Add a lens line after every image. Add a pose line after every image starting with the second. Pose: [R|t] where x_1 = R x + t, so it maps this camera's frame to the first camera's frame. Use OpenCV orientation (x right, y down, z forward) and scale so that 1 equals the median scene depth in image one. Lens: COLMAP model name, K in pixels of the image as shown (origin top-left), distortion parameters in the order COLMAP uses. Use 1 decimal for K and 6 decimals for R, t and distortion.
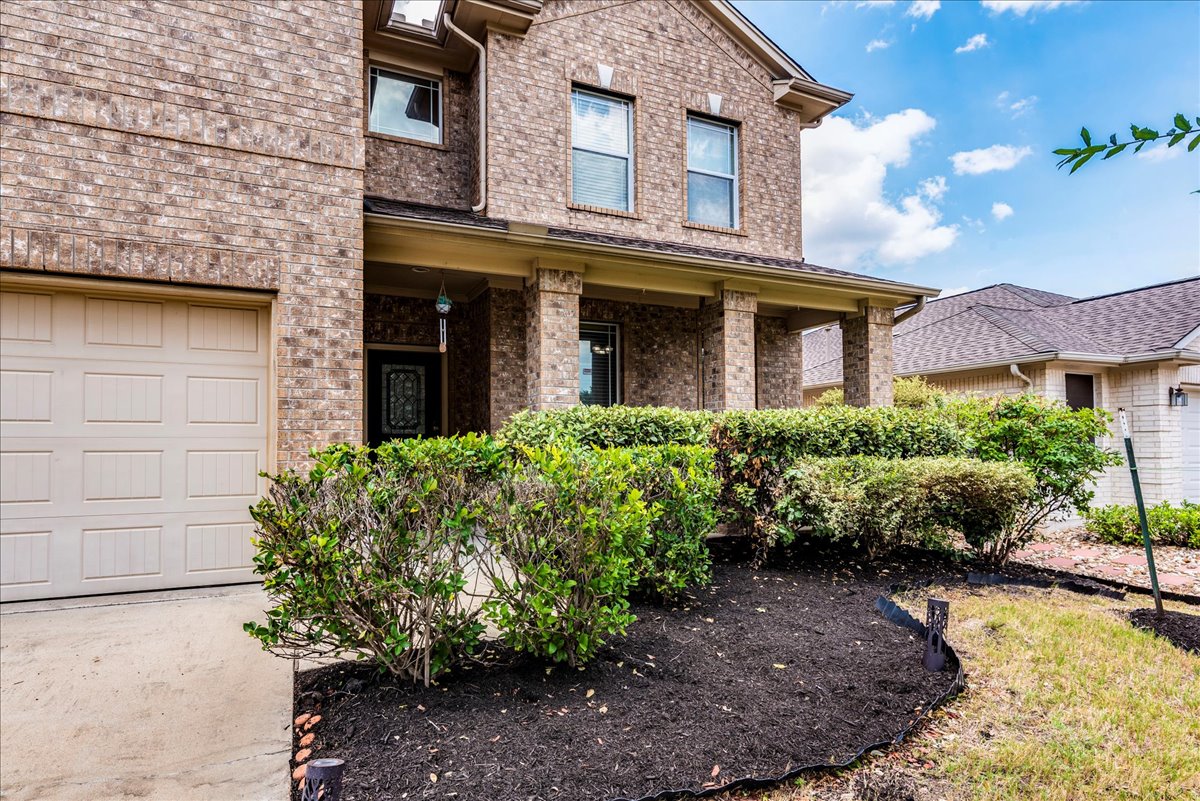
lens RADIAL K [[559.3, 0, 597.8], [0, 559.3, 428.4], [0, 0, 1]] dist [0.003112, 0.000257]
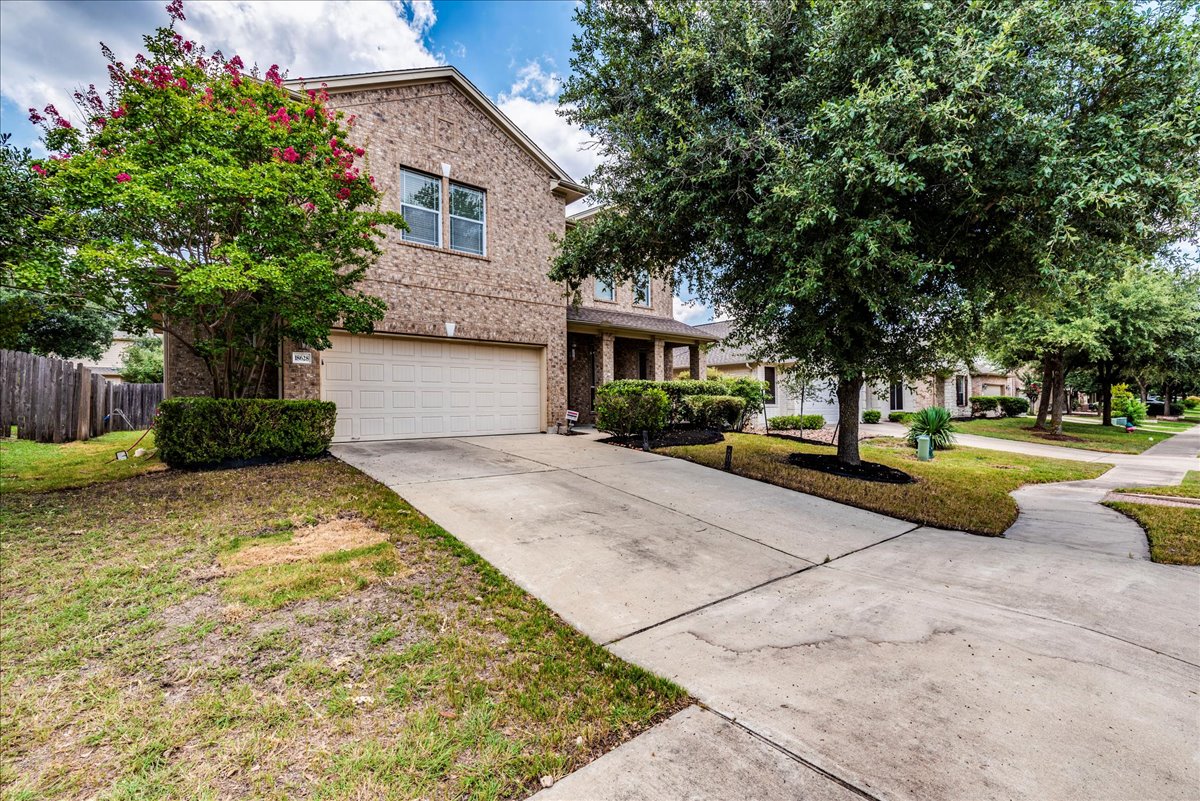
lens RADIAL K [[530.2, 0, 605.8], [0, 530.2, 405.4], [0, 0, 1]] dist [0.001292, 0.000248]
pose [[0.947395, -0.007442, 0.319981, -0.715854], [-0.000847, 0.999668, 0.025758, 0.019551], [-0.320066, -0.024674, 0.947074, -1.207939]]
